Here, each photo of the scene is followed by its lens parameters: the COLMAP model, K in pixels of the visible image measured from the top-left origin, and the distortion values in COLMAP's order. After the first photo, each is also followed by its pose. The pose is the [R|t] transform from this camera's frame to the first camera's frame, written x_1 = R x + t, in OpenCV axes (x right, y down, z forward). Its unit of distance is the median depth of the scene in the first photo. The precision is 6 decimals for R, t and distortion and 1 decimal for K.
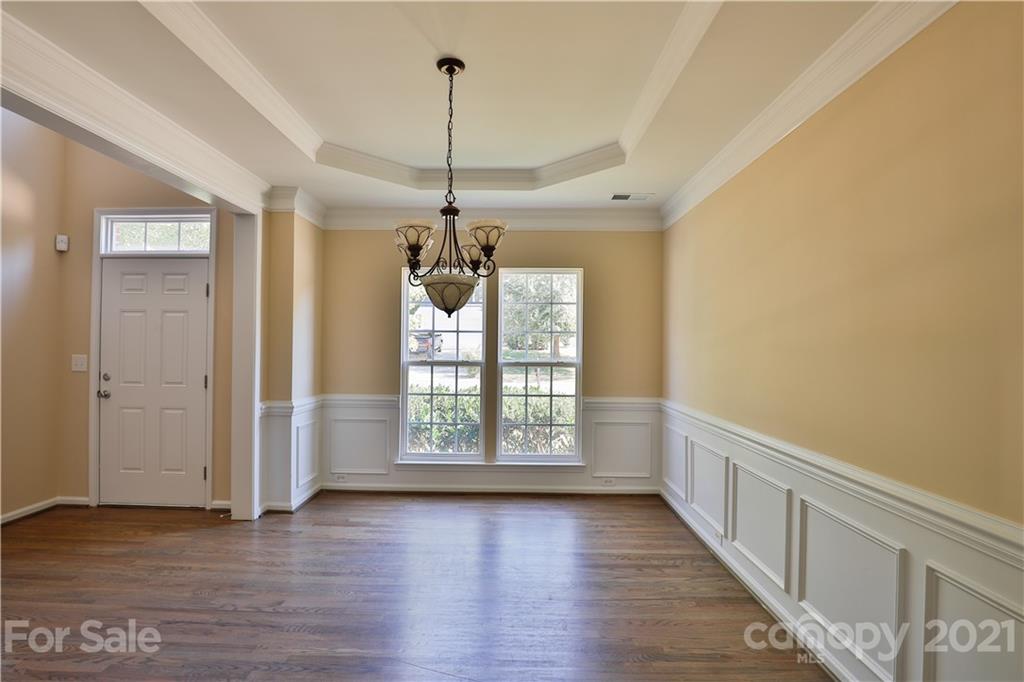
lens RADIAL K [[499.3, 0, 512.0], [0, 499.3, 341.0], [0, 0, 1]] dist [-0.024400, 0.001431]
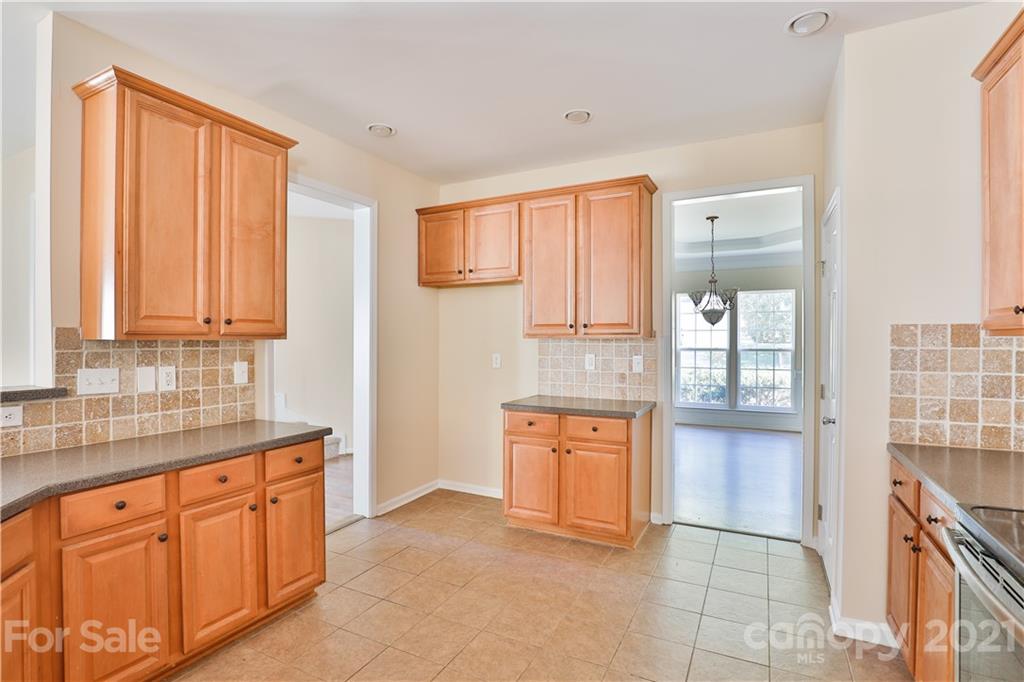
lens RADIAL K [[499.3, 0, 512.0], [0, 499.3, 341.0], [0, 0, 1]] dist [-0.024400, 0.001431]
pose [[0.893445, -0.004319, -0.449152, 0.042381], [0.008442, 0.999939, 0.007178, -0.000509], [0.449093, -0.010205, 0.893427, -0.788891]]
